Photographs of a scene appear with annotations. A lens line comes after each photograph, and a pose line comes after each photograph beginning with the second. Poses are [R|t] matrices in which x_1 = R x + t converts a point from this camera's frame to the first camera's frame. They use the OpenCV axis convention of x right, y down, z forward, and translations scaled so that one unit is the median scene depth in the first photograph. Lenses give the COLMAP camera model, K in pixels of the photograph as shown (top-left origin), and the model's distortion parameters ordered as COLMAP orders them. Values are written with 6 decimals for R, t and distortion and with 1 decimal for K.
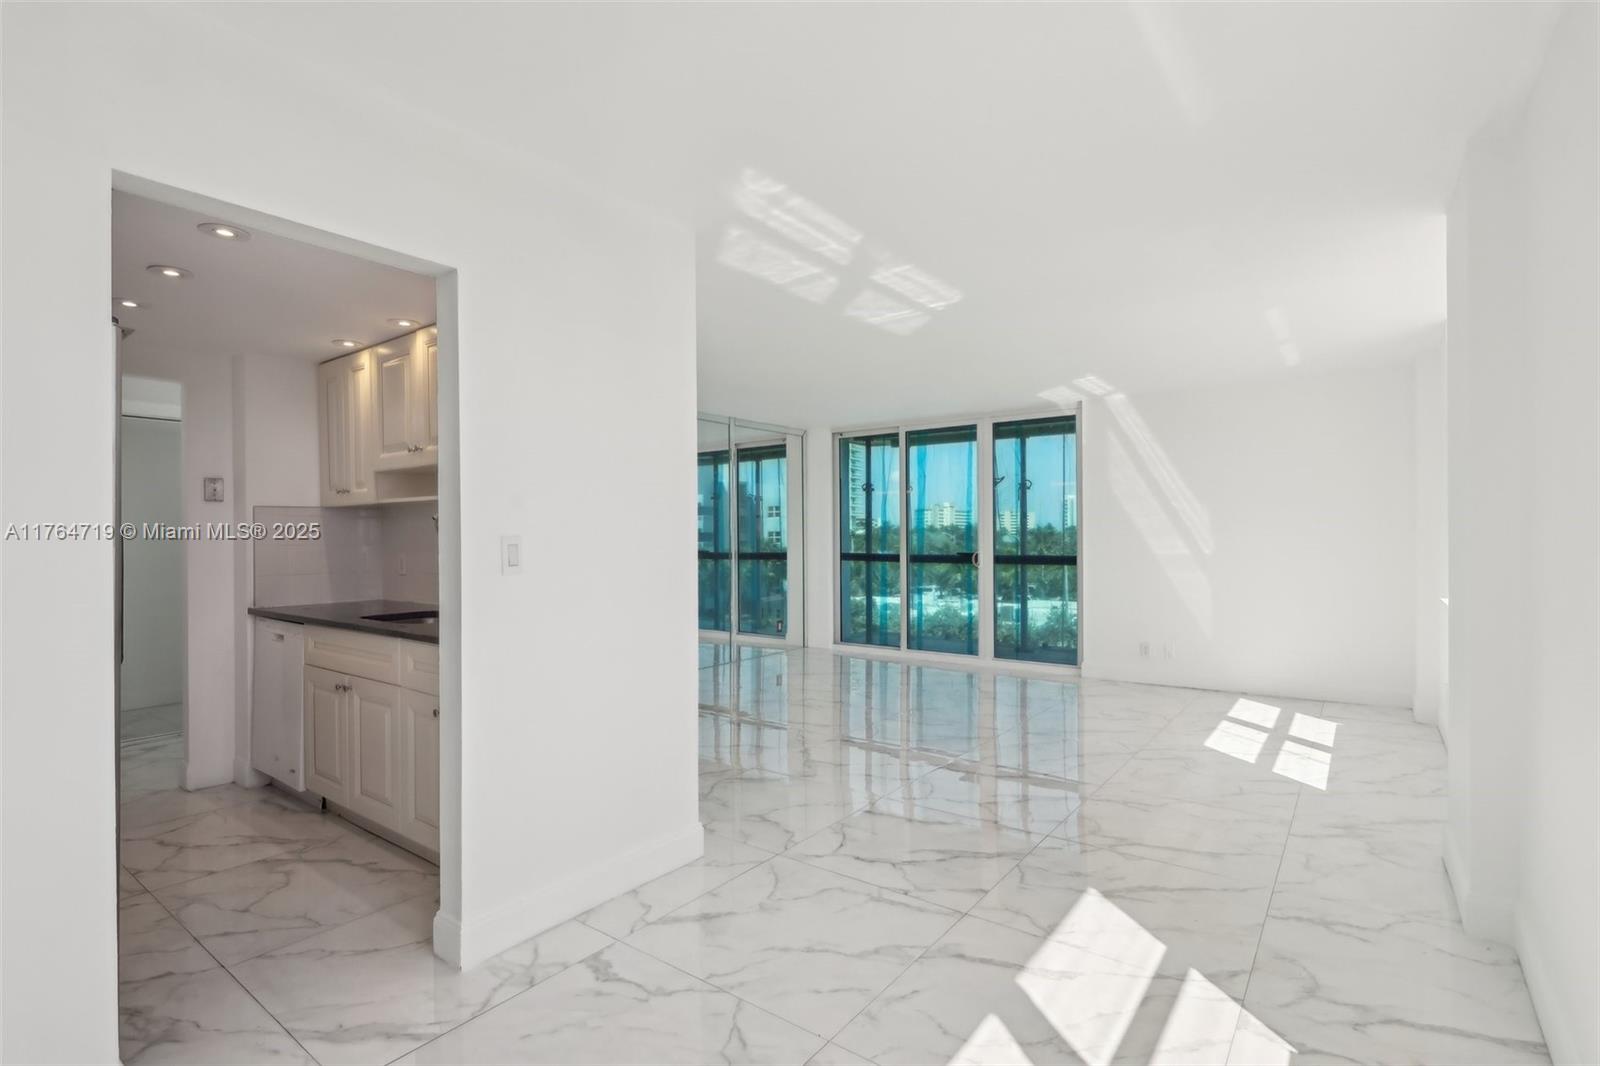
lens RADIAL K [[757.5, 0, 807.3], [0, 757.5, 520.0], [0, 0, 1]] dist [-0.002166, 0.003324]
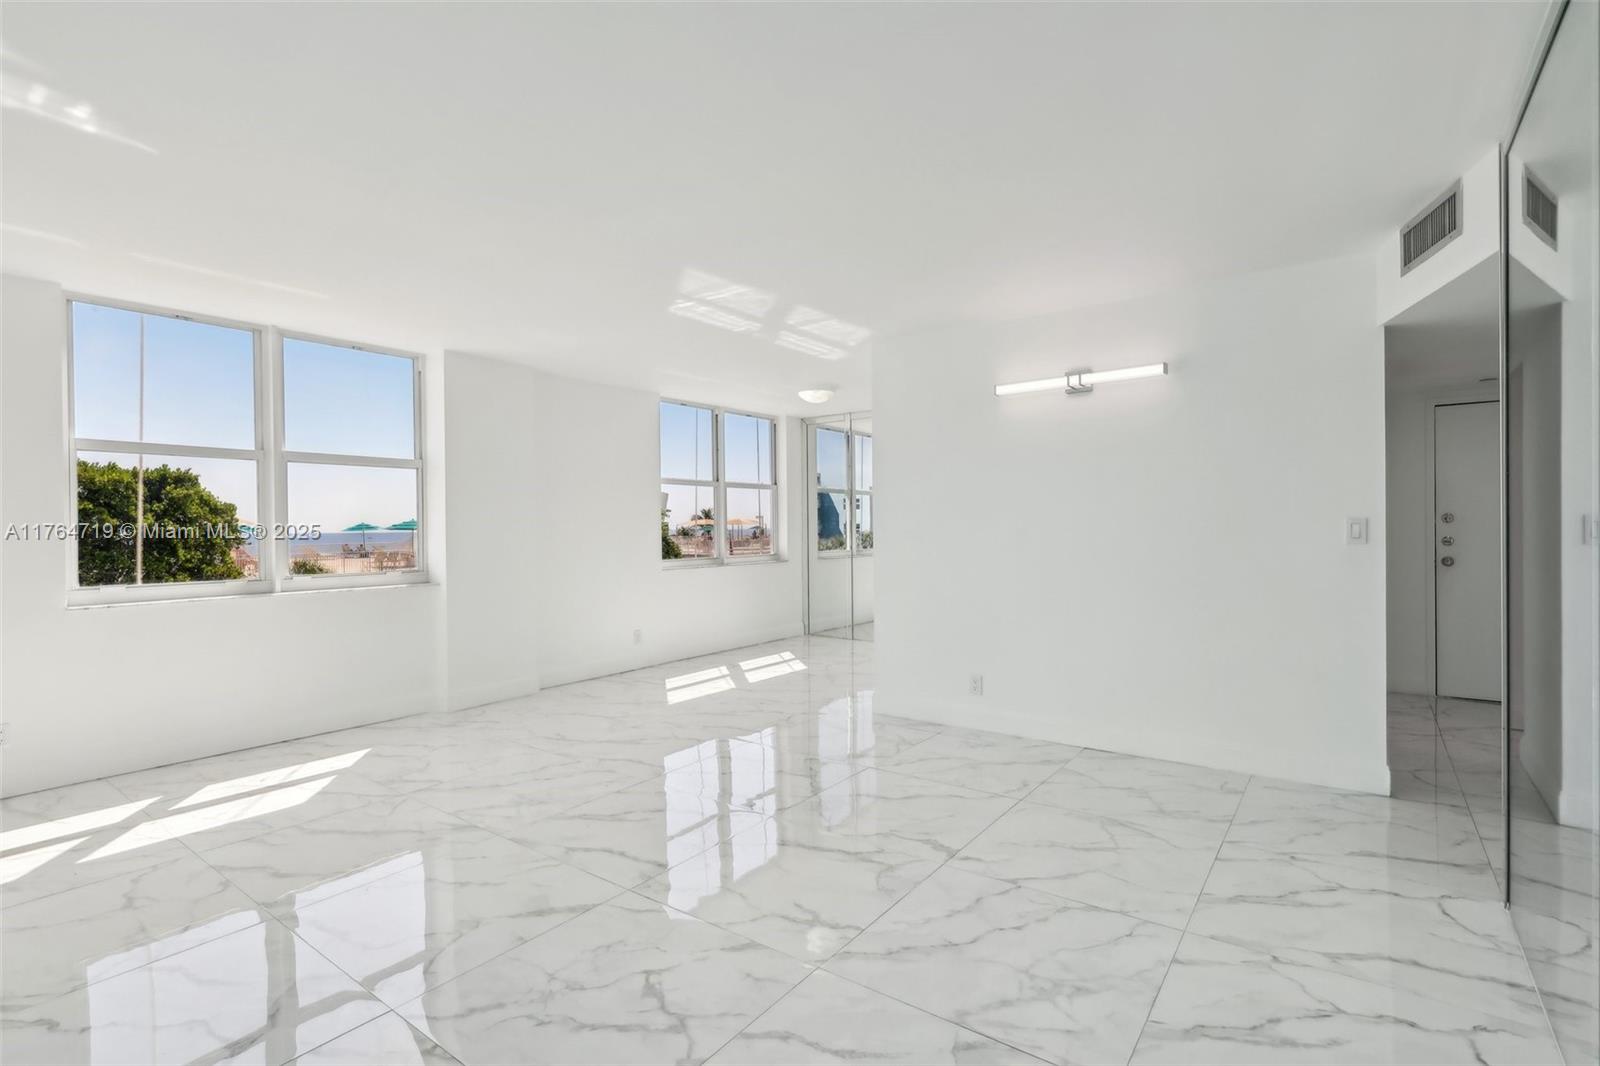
lens RADIAL K [[757.5, 0, 804.6], [0, 757.5, 506.9], [0, 0, 1]] dist [-0.002166, 0.003324]
pose [[-0.999886, 0.014671, 0.003564, 0.004627], [0.014477, 0.998669, -0.049505, 0.033016], [-0.004285, -0.049448, -0.998768, 1.323783]]
